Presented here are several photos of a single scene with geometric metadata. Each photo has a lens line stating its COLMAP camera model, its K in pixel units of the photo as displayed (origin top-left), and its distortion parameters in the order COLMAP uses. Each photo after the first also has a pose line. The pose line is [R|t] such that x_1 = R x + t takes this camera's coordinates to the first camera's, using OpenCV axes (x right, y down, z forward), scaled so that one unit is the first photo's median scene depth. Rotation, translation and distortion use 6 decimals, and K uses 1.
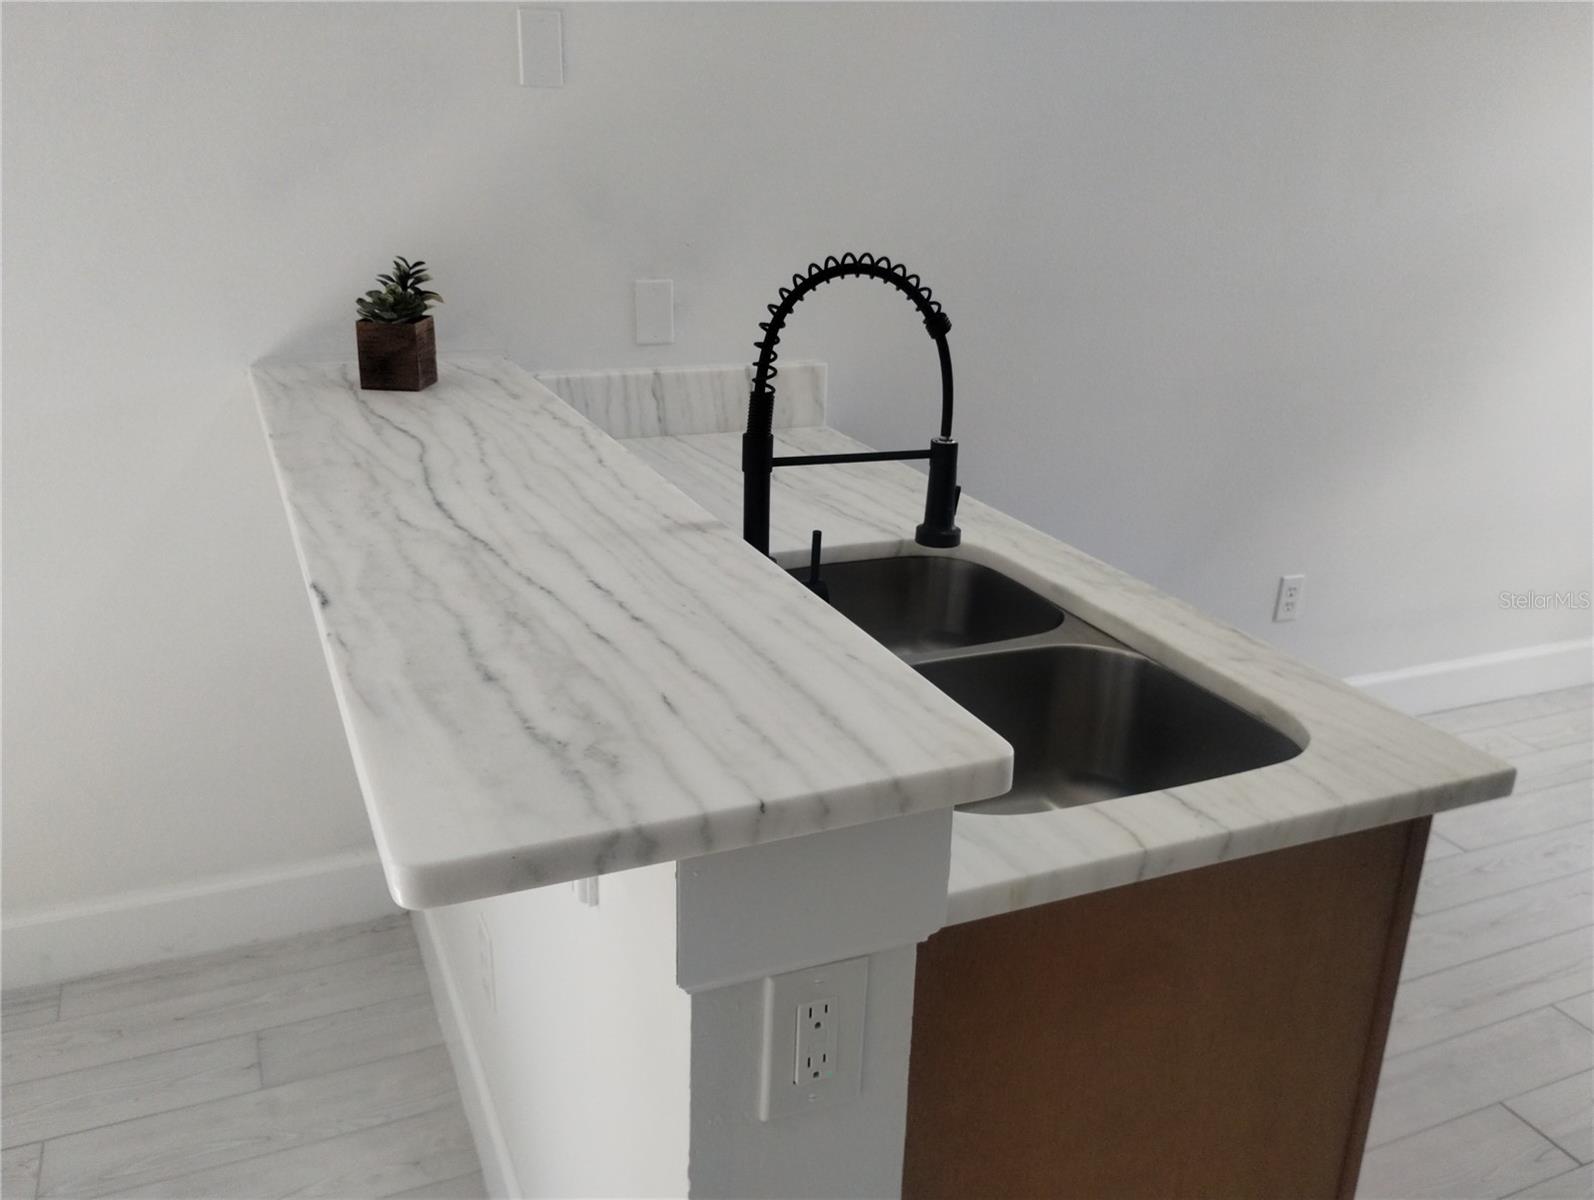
lens RADIAL K [[1331.1, 0, 793.1], [0, 1331.1, 583.9], [0, 0, 1]] dist [0.060375, -0.073792]
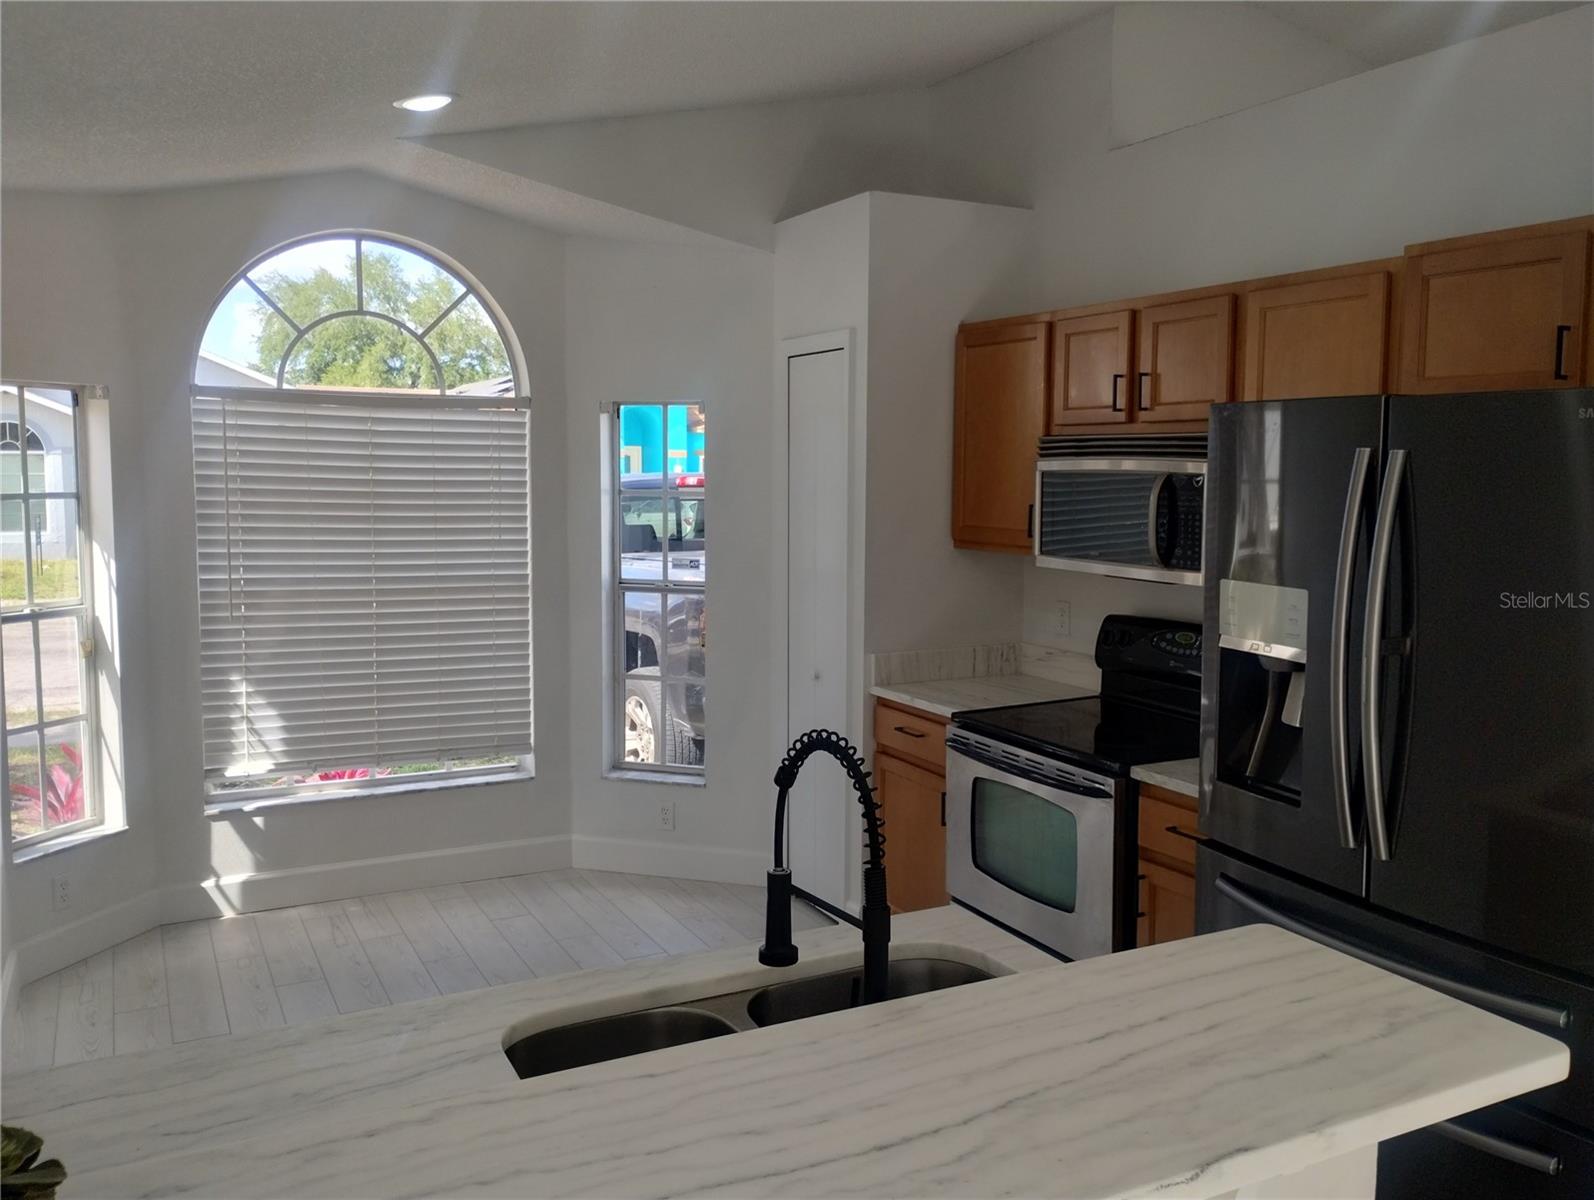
lens RADIAL K [[1318.2, 0, 791.1], [0, 1318.2, 578.2], [0, 0, 1]] dist [0.068753, -0.084618]
pose [[-0.064239, -0.116695, 0.991088, -1.063059], [0.319576, 0.938432, 0.131209, -0.527787], [-0.945381, 0.325157, -0.022991, 1.001110]]
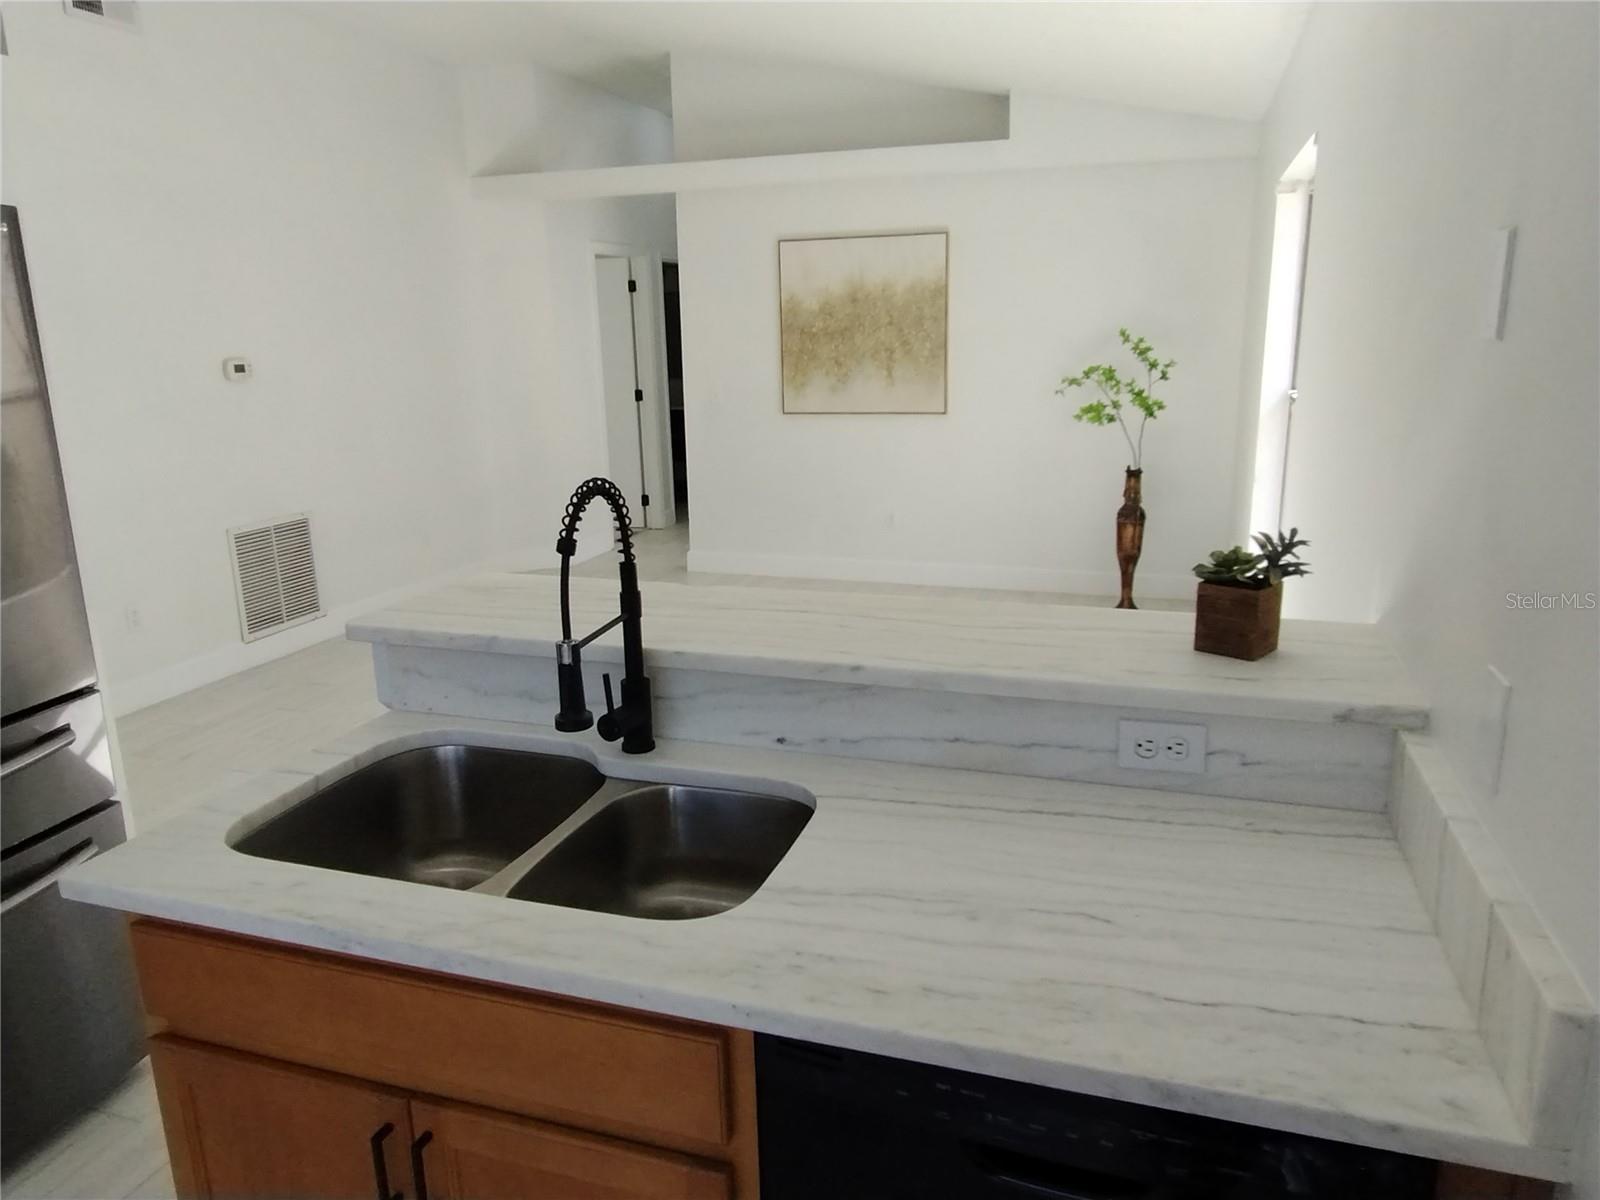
lens RADIAL K [[1102.5, 0, 799.3], [0, 1102.5, 597.4], [0, 0, 1]] dist [-0.002971, -0.000516]
pose [[-0.665283, 0.163049, -0.728570, 0.713505], [-0.244252, 0.874626, 0.418771, -0.646092], [0.705507, 0.456556, -0.542049, 1.769344]]
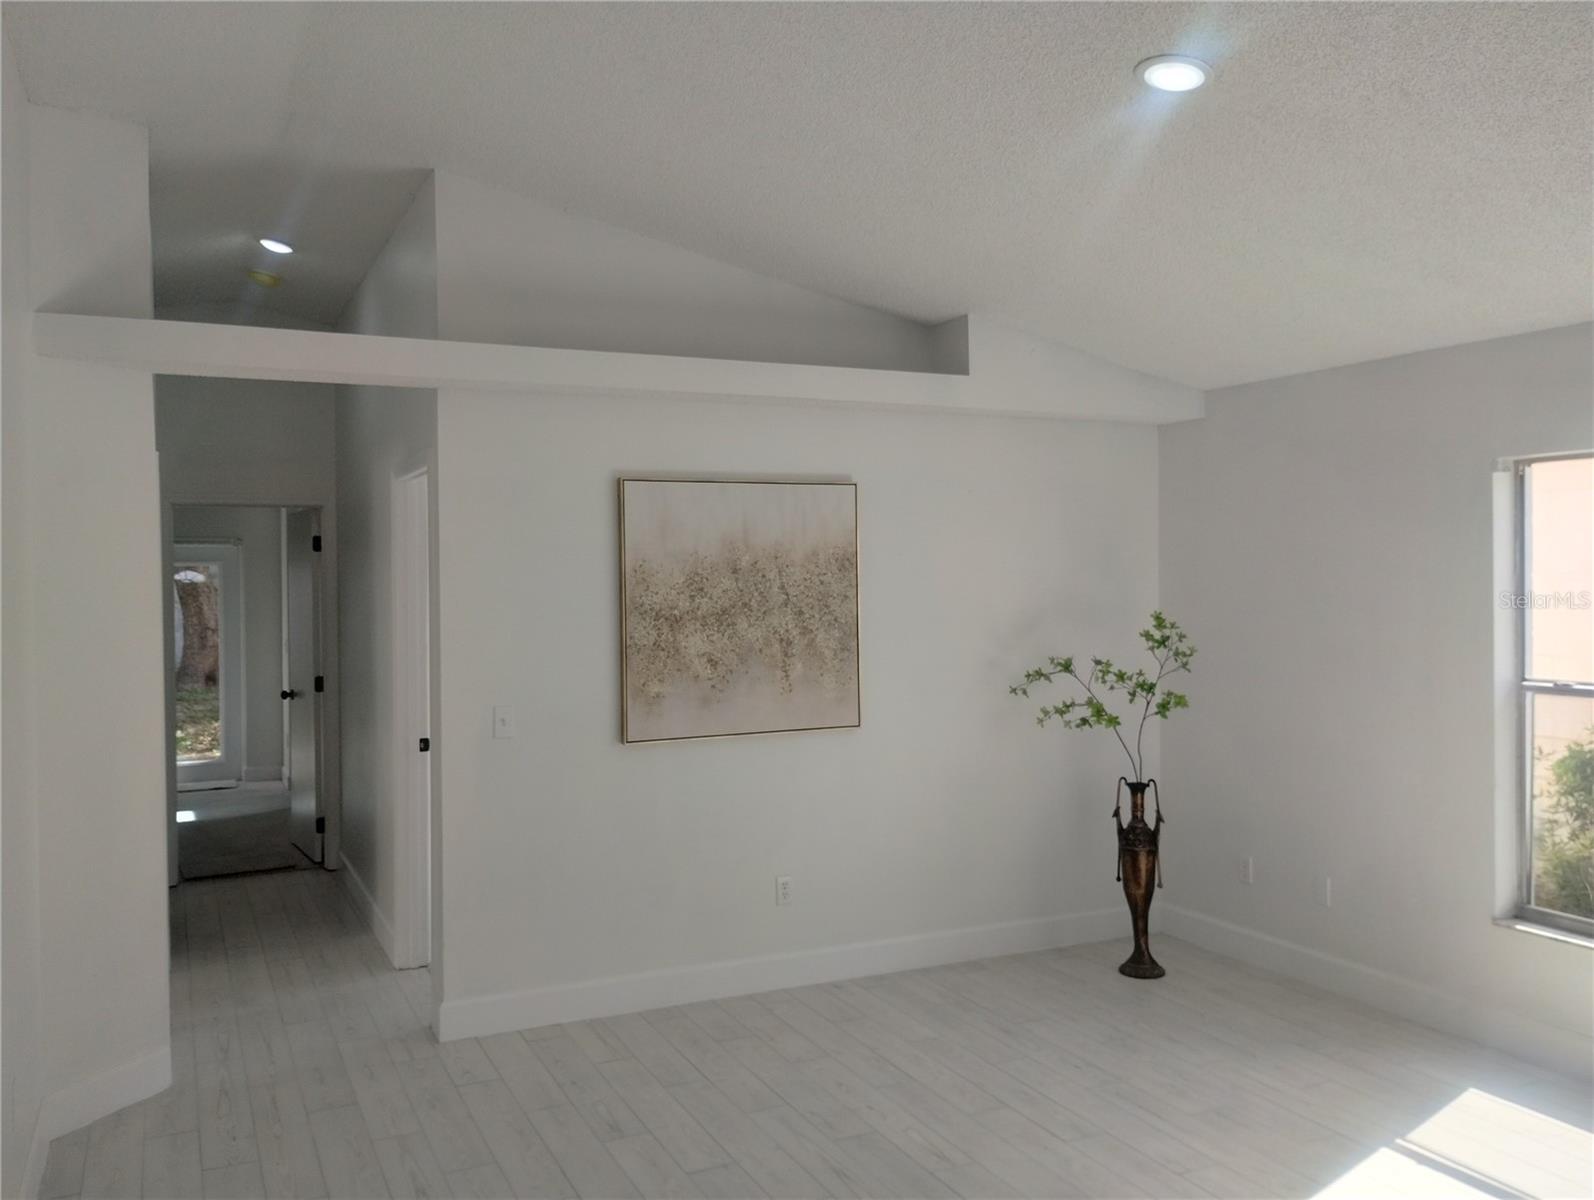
lens RADIAL K [[1331.1, 0, 793.1], [0, 1331.1, 583.9], [0, 0, 1]] dist [0.060375, -0.073792]
pose [[0.032484, -0.024179, -0.999180, 0.767579], [-0.316638, 0.947964, -0.033233, 0.252281], [0.947990, 0.317458, 0.023138, -1.053415]]
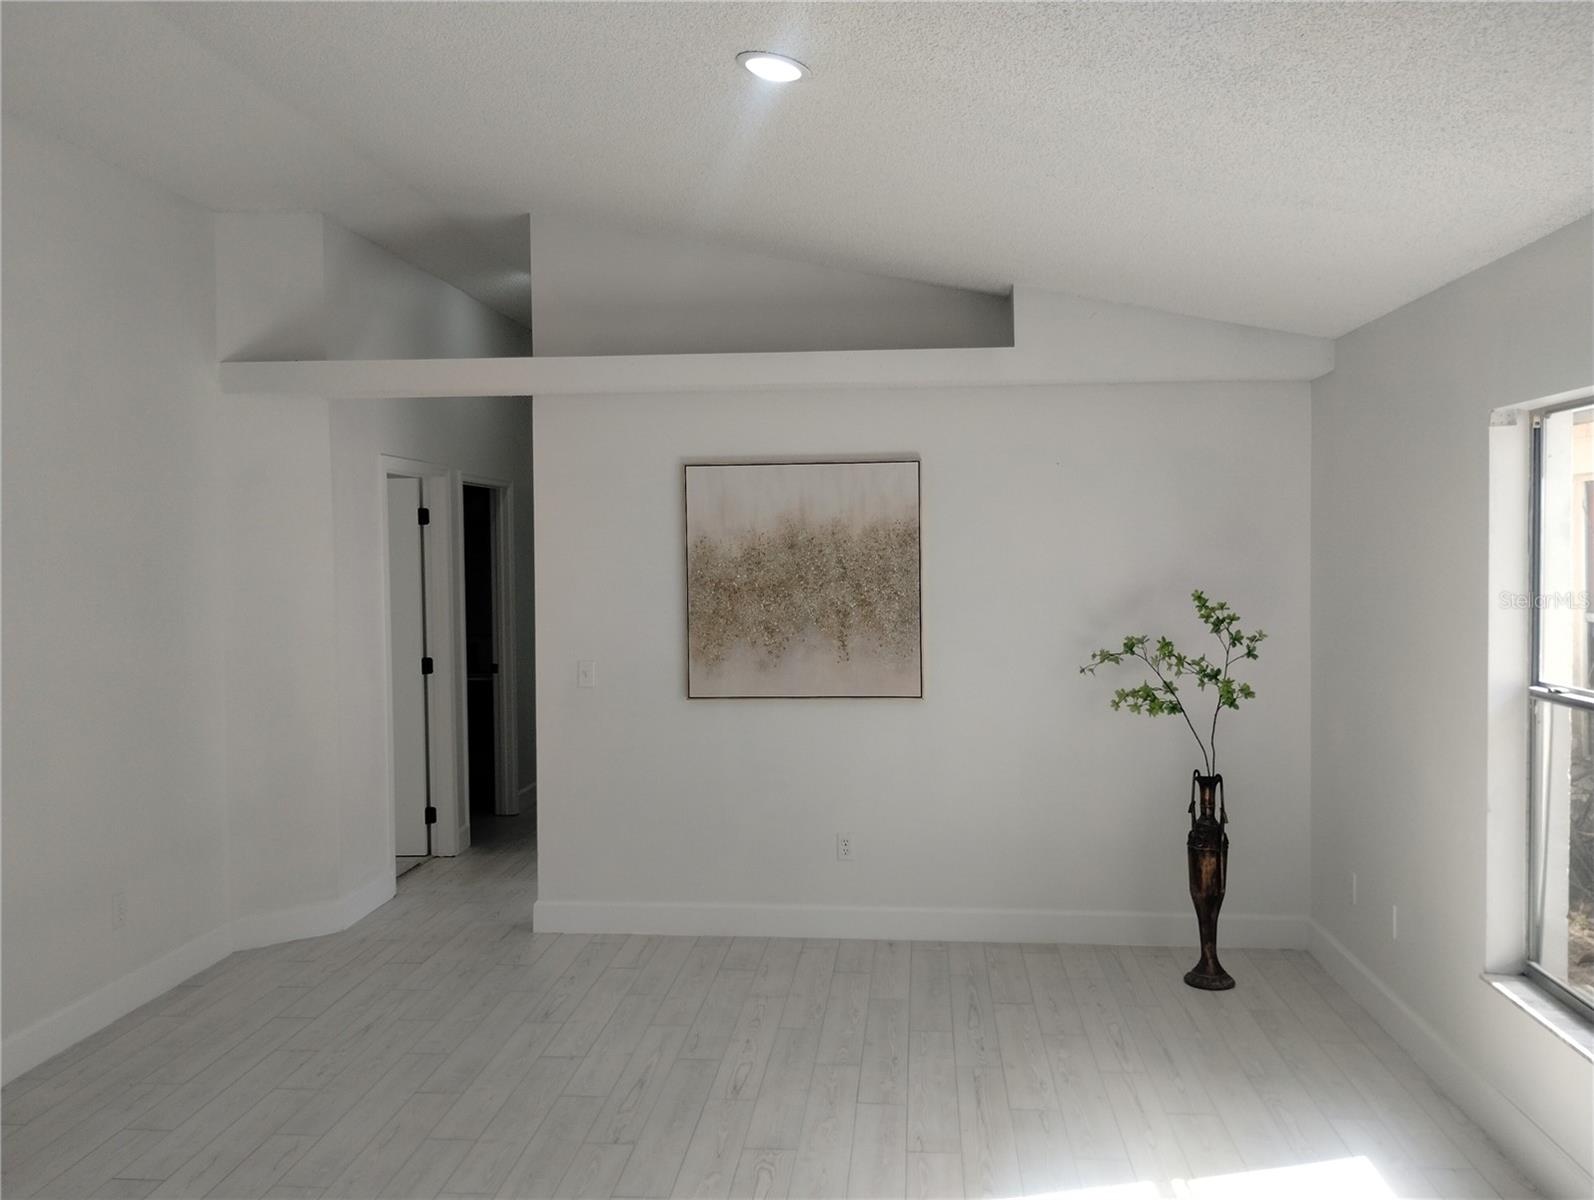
lens RADIAL K [[1331.1, 0, 793.1], [0, 1331.1, 583.9], [0, 0, 1]] dist [0.060375, -0.073792]
pose [[-0.479387, -0.002152, -0.877601, 0.561577], [-0.292041, 0.943396, 0.157213, -0.386651], [0.827587, 0.331661, -0.452880, 0.746551]]
